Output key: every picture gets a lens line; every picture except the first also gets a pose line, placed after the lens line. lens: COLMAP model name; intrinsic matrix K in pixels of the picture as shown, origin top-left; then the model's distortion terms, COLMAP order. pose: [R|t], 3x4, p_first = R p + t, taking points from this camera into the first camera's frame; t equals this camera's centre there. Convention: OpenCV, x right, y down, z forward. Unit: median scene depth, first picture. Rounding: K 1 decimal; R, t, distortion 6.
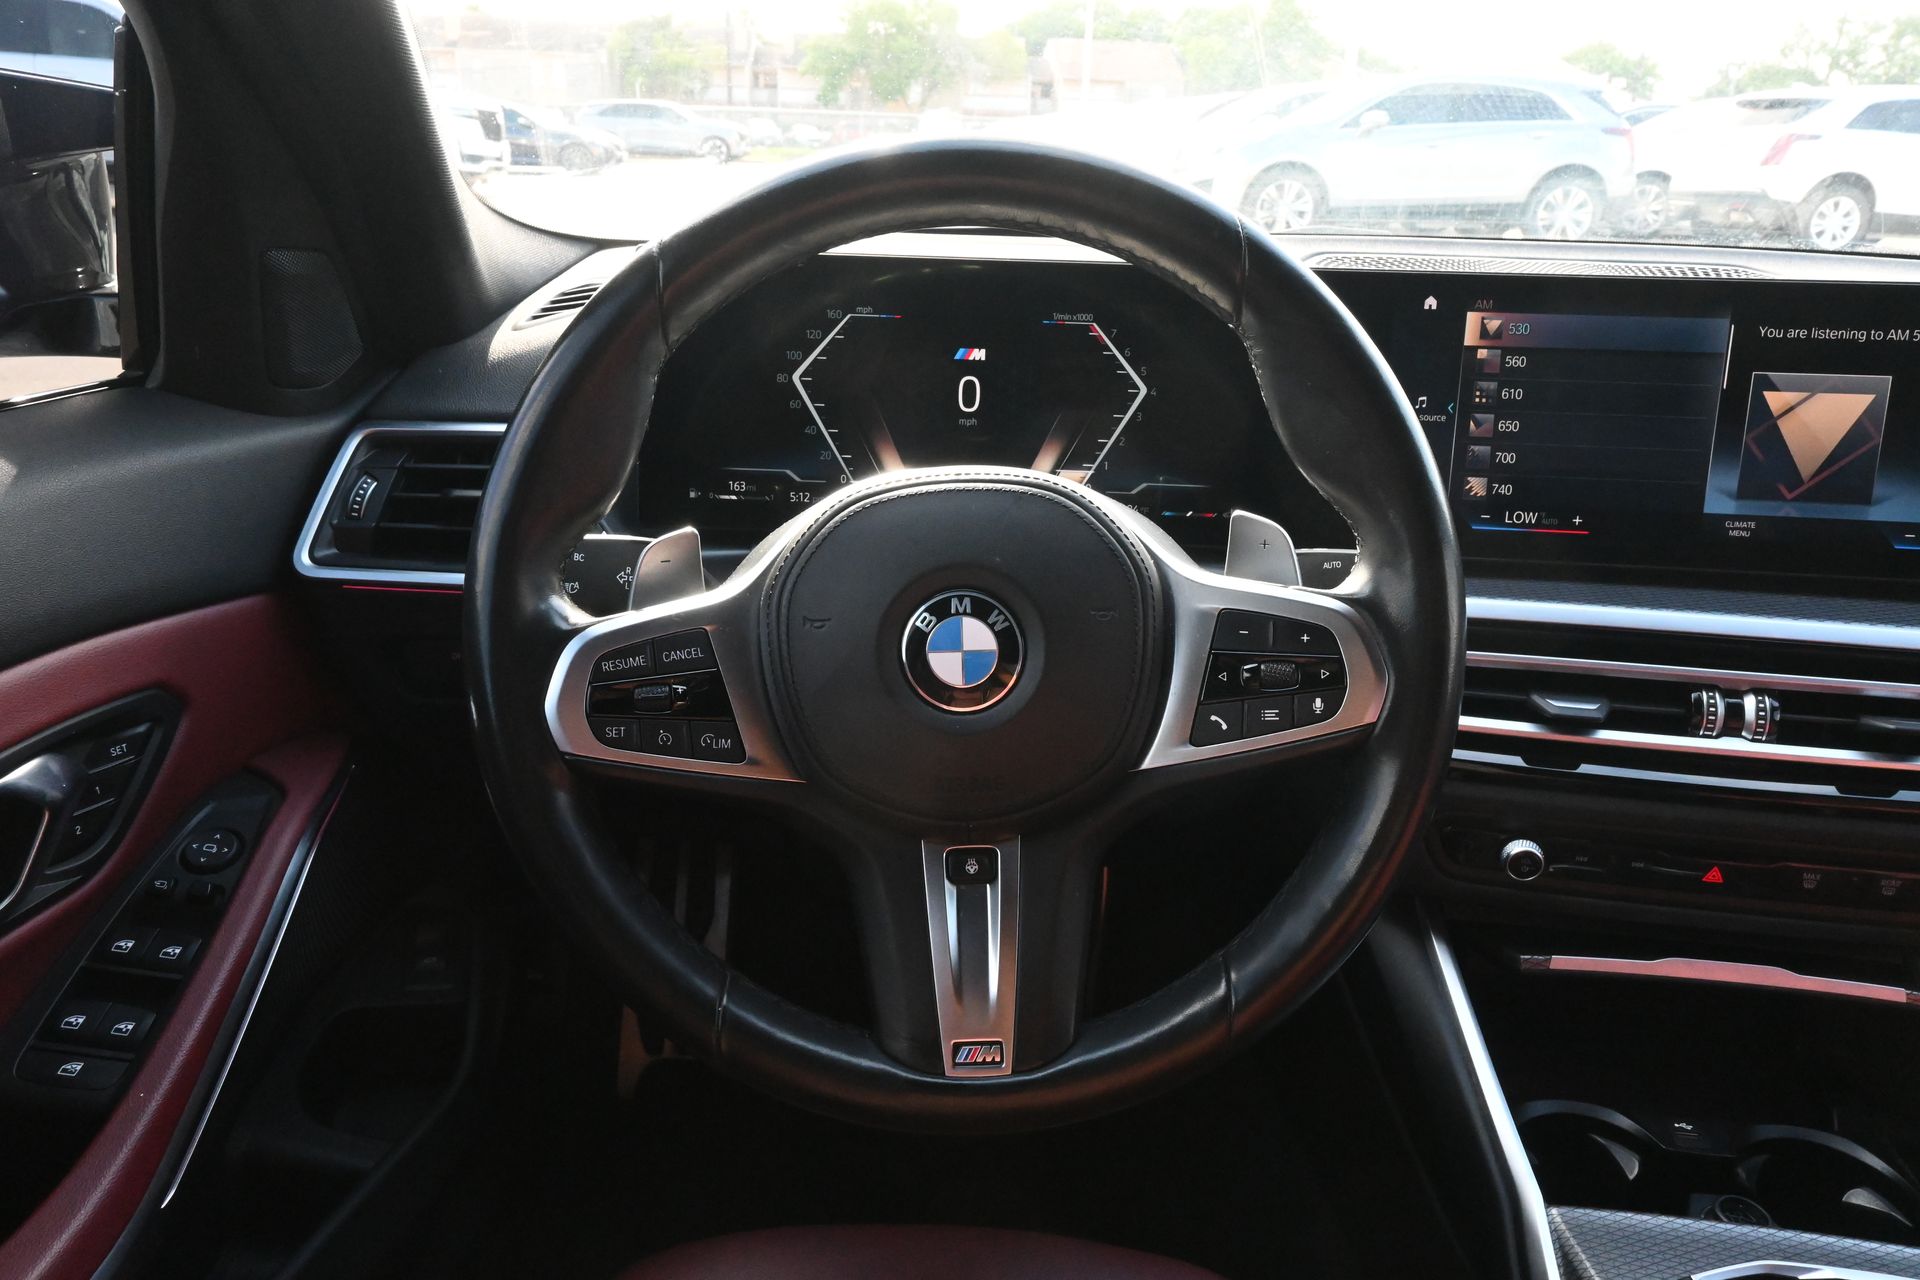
lens RADIAL K [[1327.3, 0, 960.0], [0, 1327.3, 640.0], [0, 0, 1]] dist [0.003258, -0.002991]
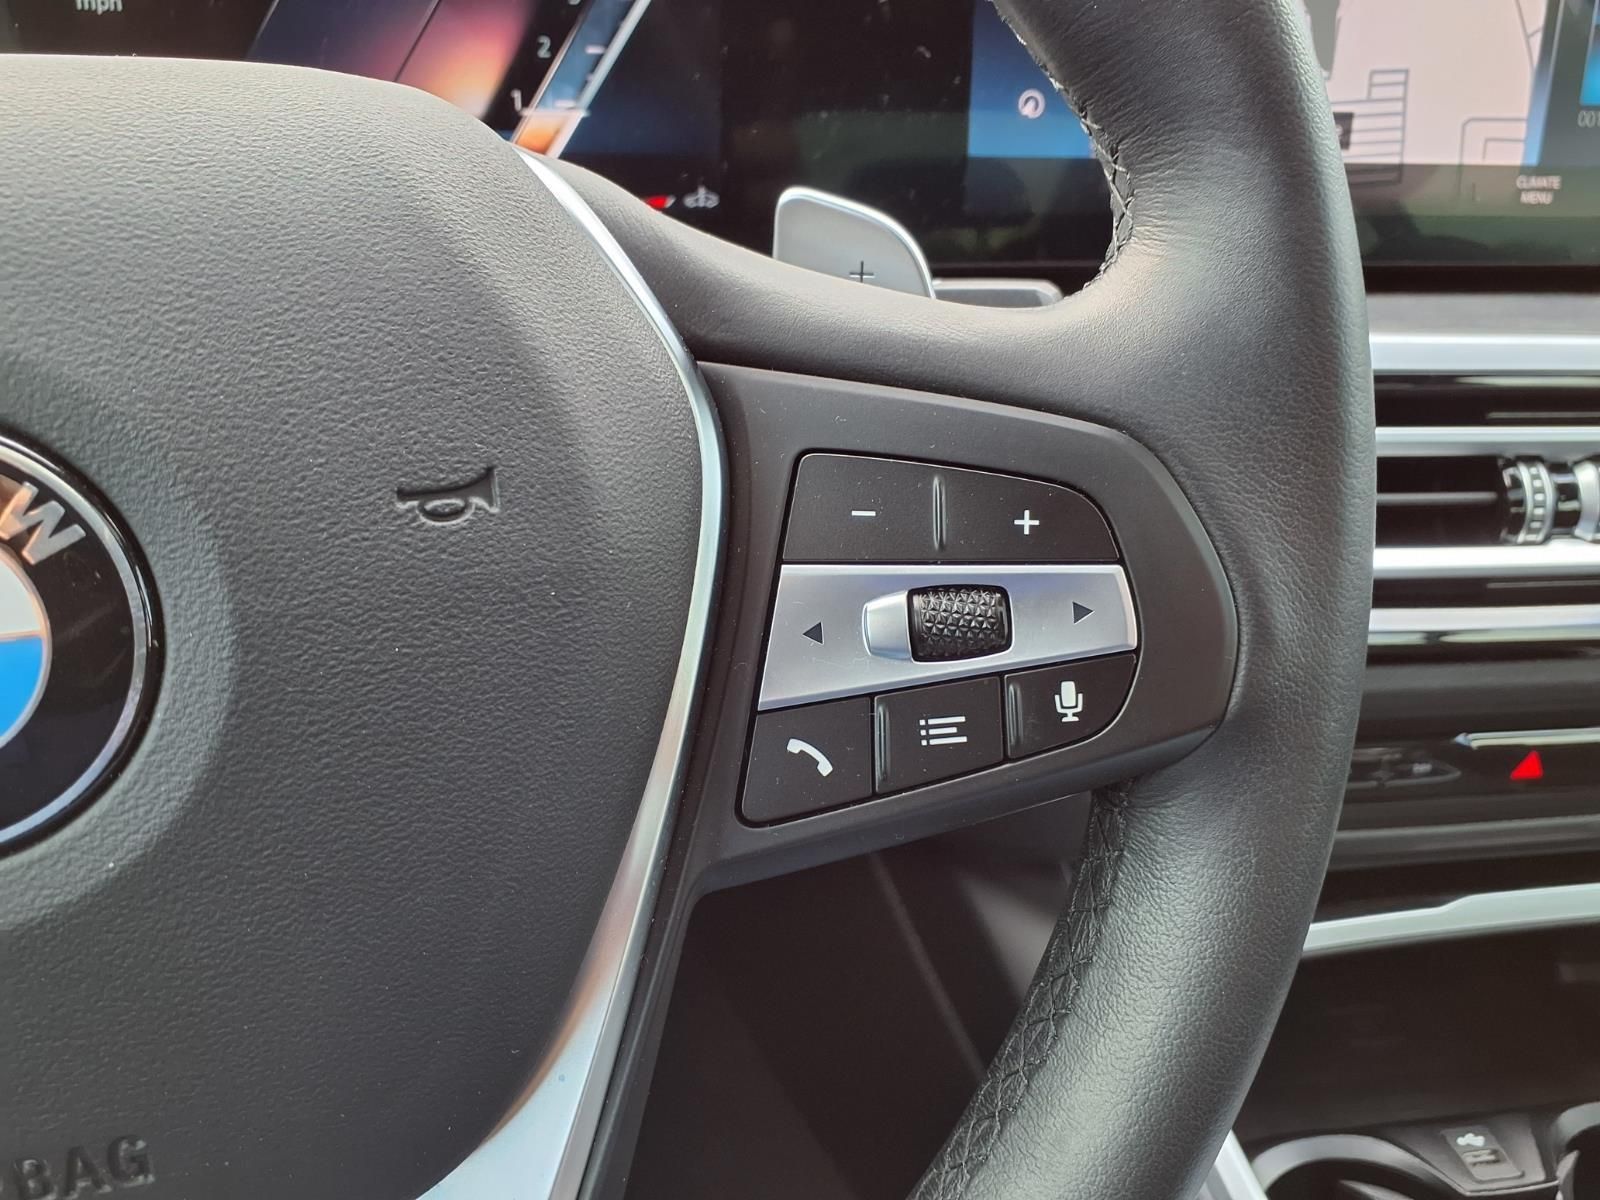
lens RADIAL K [[1377.4, 0, 787.0], [0, 1377.4, 596.6], [0, 0, 1]] dist [0.042621, -0.060767]
pose [[0.950188, -0.128183, 0.284098, 0.069028], [0.097380, 0.987978, 0.120072, -0.010596], [-0.296074, -0.086426, 0.951247, 0.509524]]
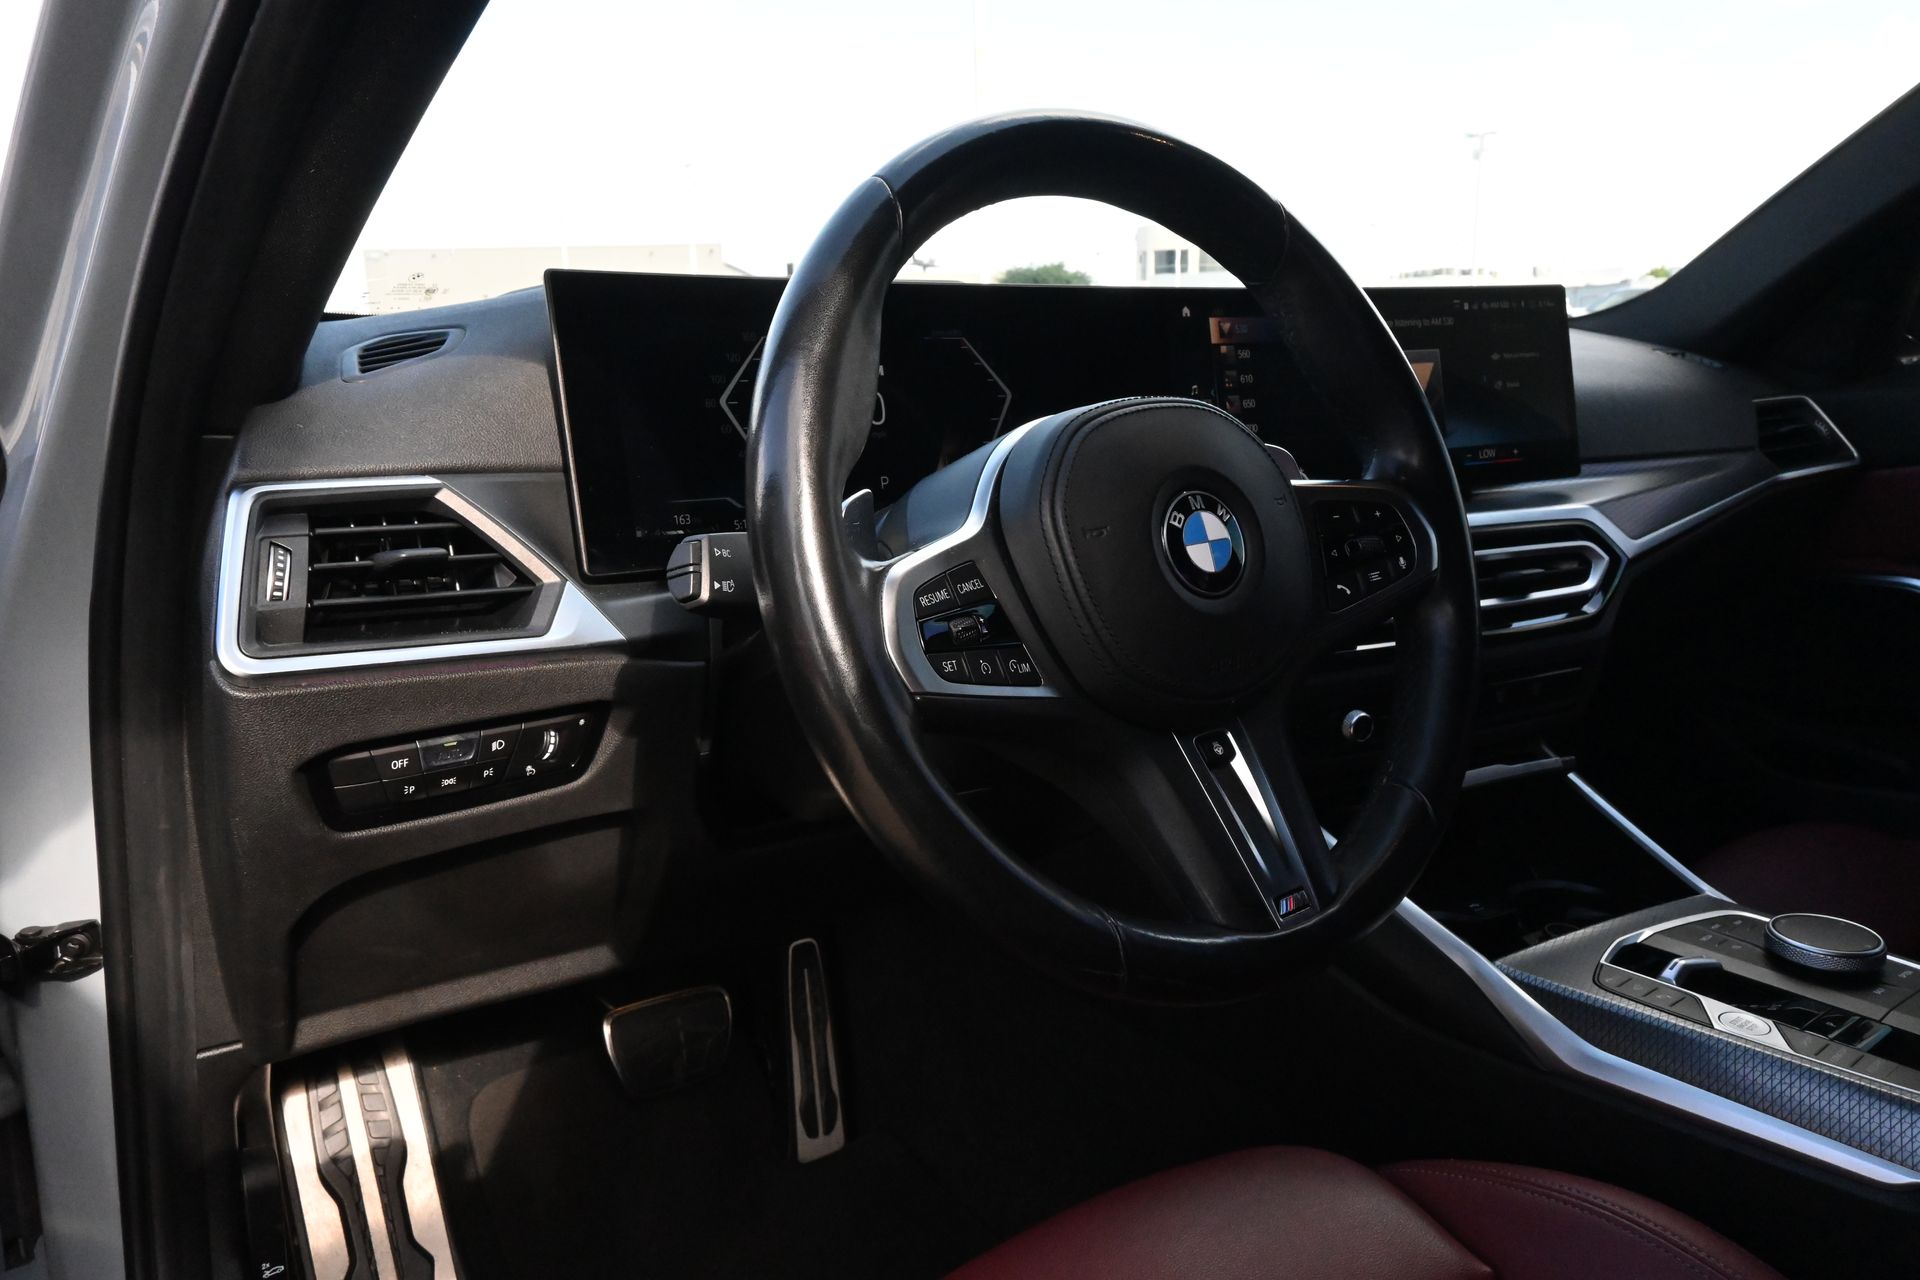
lens RADIAL K [[1327.3, 0, 960.0], [0, 1327.3, 640.0], [0, 0, 1]] dist [0.003258, -0.002991]
pose [[0.801642, -0.158581, 0.576388, -0.611337], [0.243822, 0.967066, -0.073039, 0.088631], [-0.545822, 0.199087, 0.813906, 0.165089]]
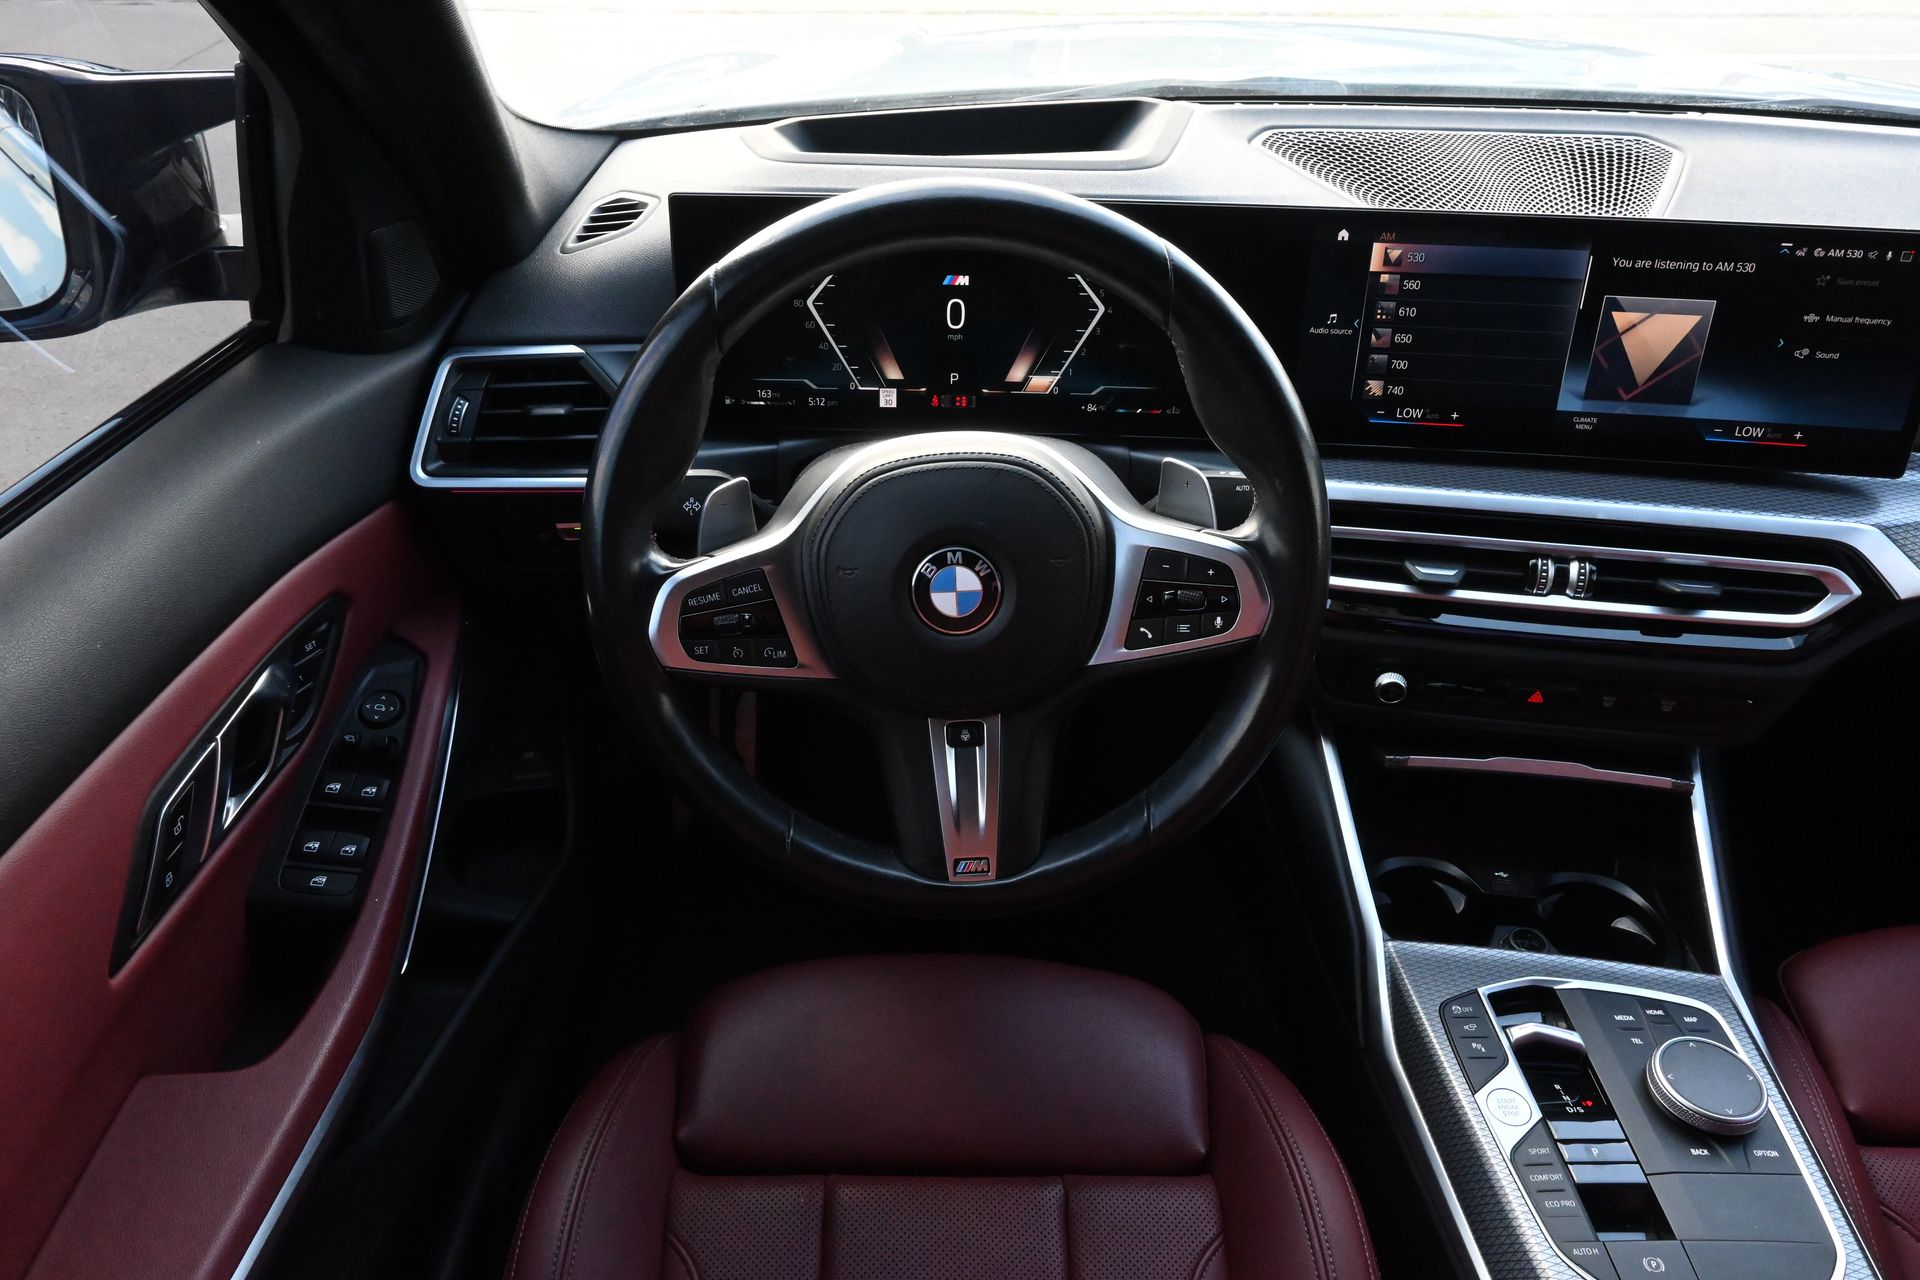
lens RADIAL K [[1327.3, 0, 960.0], [0, 1327.3, 640.0], [0, 0, 1]] dist [0.003258, -0.002991]
pose [[0.999794, -0.018836, 0.007497, -0.003993], [0.016530, 0.971510, 0.236422, -0.196184], [-0.011737, -0.236250, 0.971621, -0.244102]]
